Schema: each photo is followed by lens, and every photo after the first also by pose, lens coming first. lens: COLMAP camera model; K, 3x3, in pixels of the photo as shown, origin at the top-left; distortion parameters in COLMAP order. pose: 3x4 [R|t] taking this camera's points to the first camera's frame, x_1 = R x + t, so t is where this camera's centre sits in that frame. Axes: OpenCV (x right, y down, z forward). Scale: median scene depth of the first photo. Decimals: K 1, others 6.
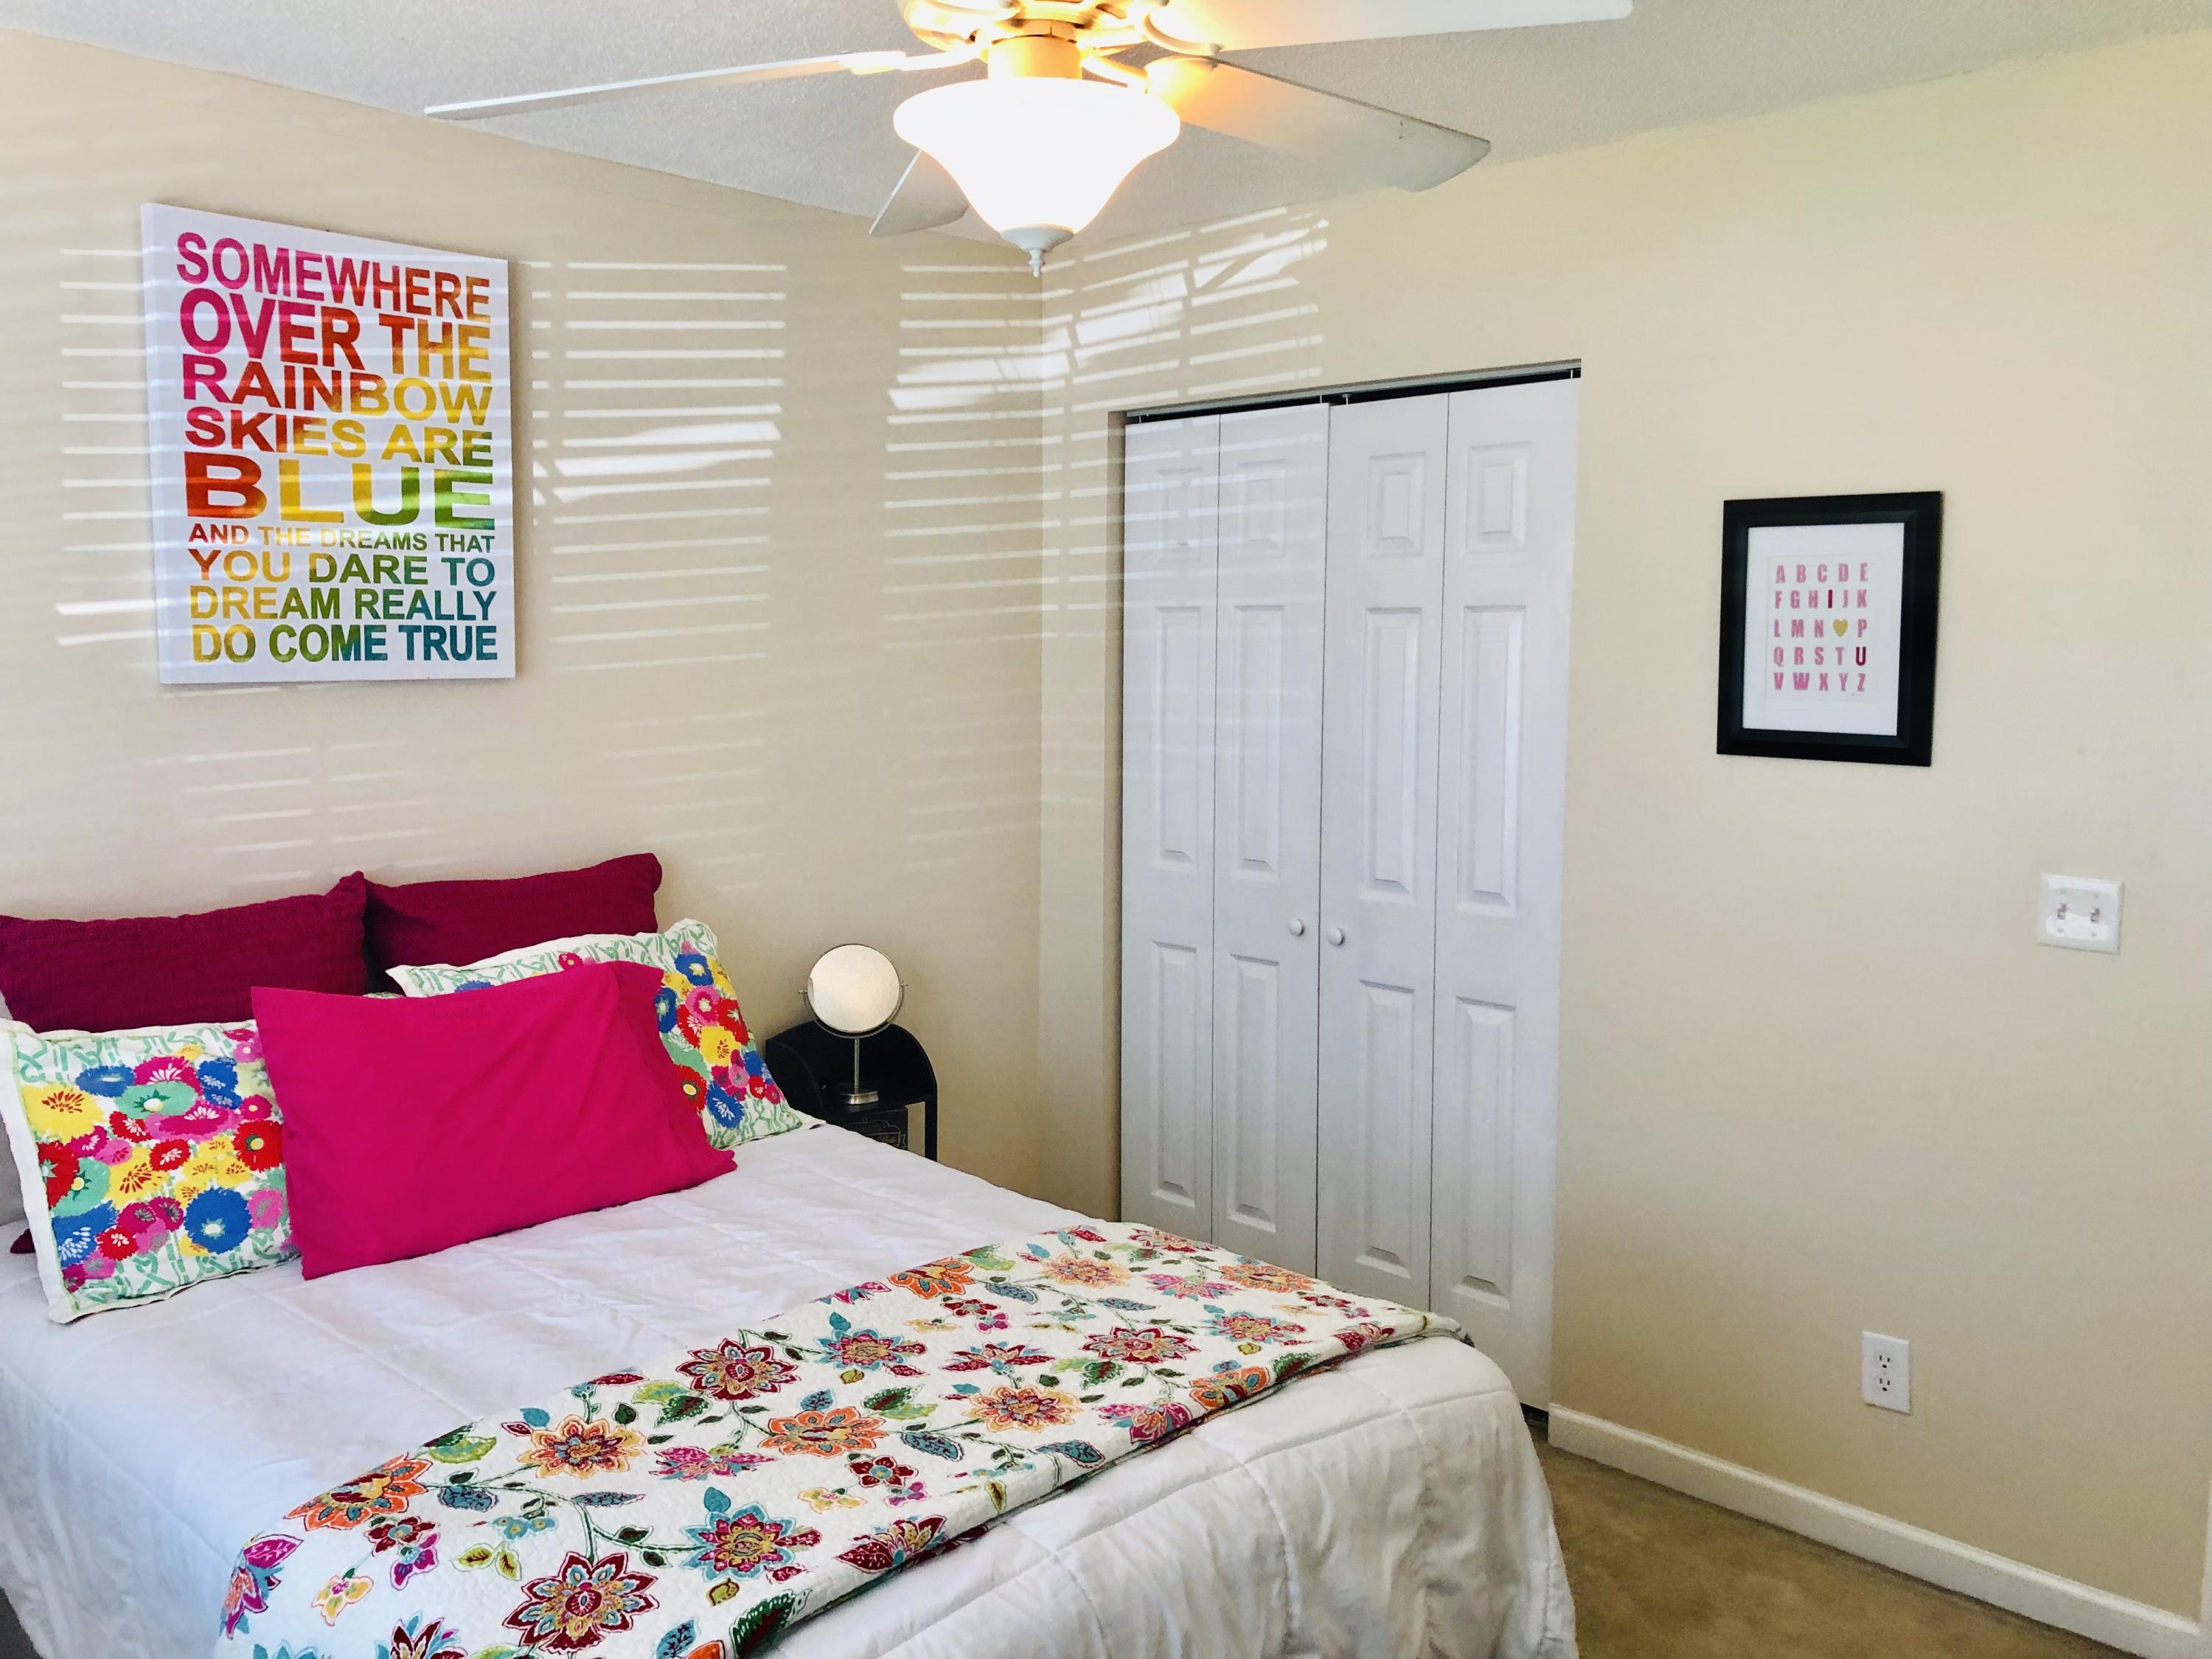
lens RADIAL K [[1809.9, 0, 1115.6], [0, 1809.9, 805.6], [0, 0, 1]] dist [0.029927, -0.015120]
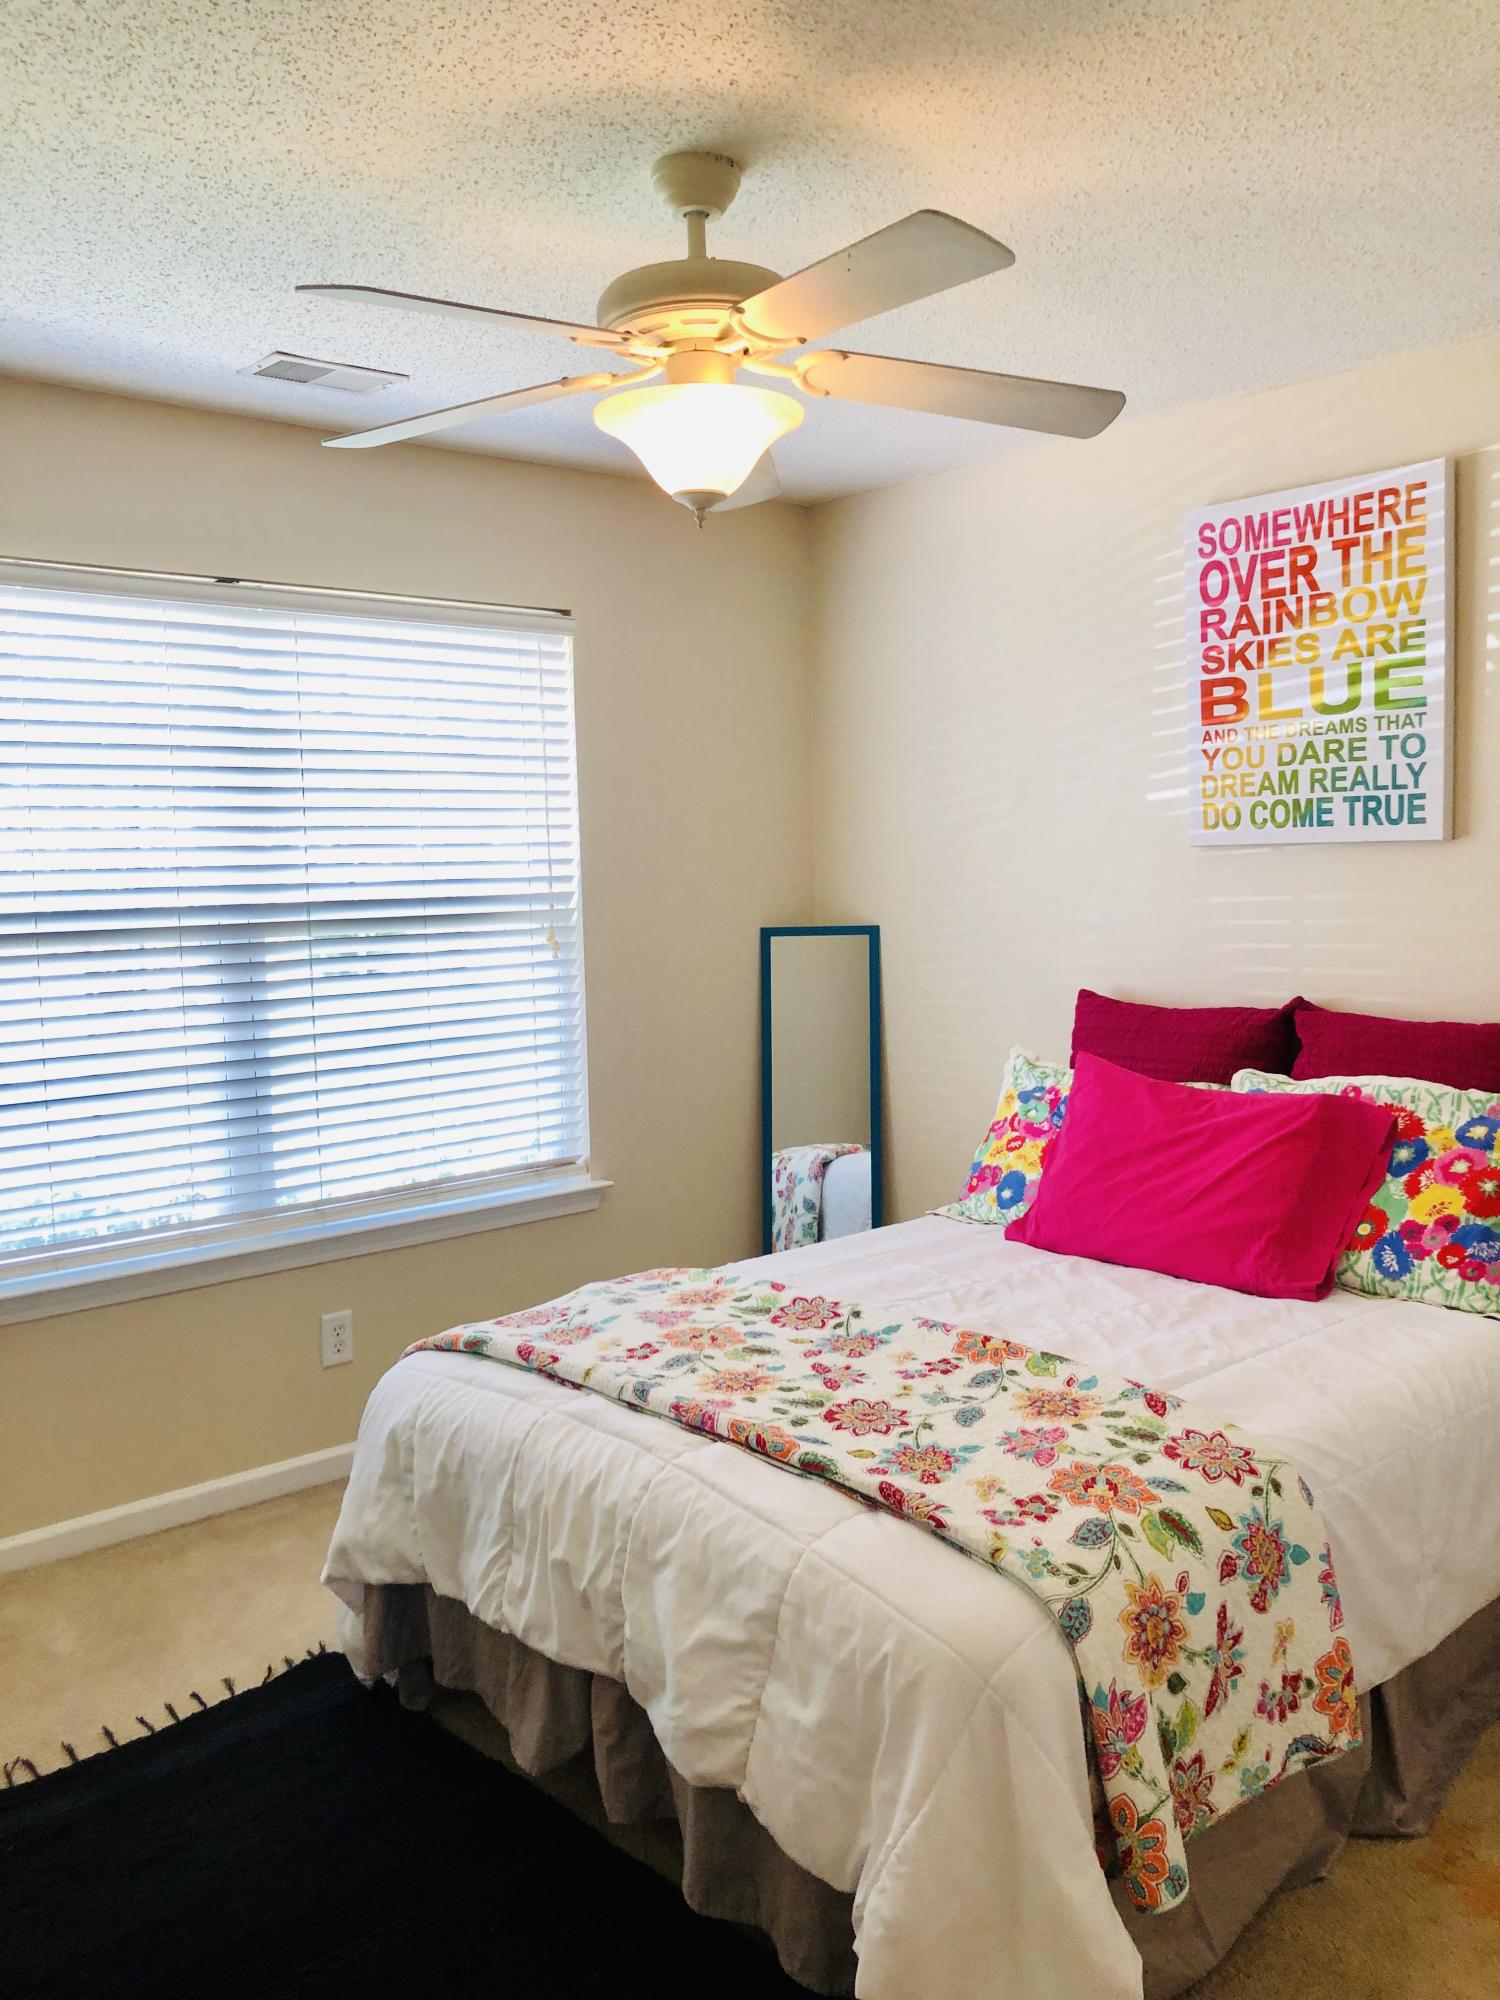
lens RADIAL K [[1636.4, 0, 756.0], [0, 1636.4, 978.9], [0, 0, 1]] dist [0.029927, -0.015120]
pose [[-0.074618, 0.070948, -0.994685, 0.750303], [-0.078280, 0.993971, 0.076769, -0.033801], [0.994135, 0.083592, -0.068614, 0.726799]]
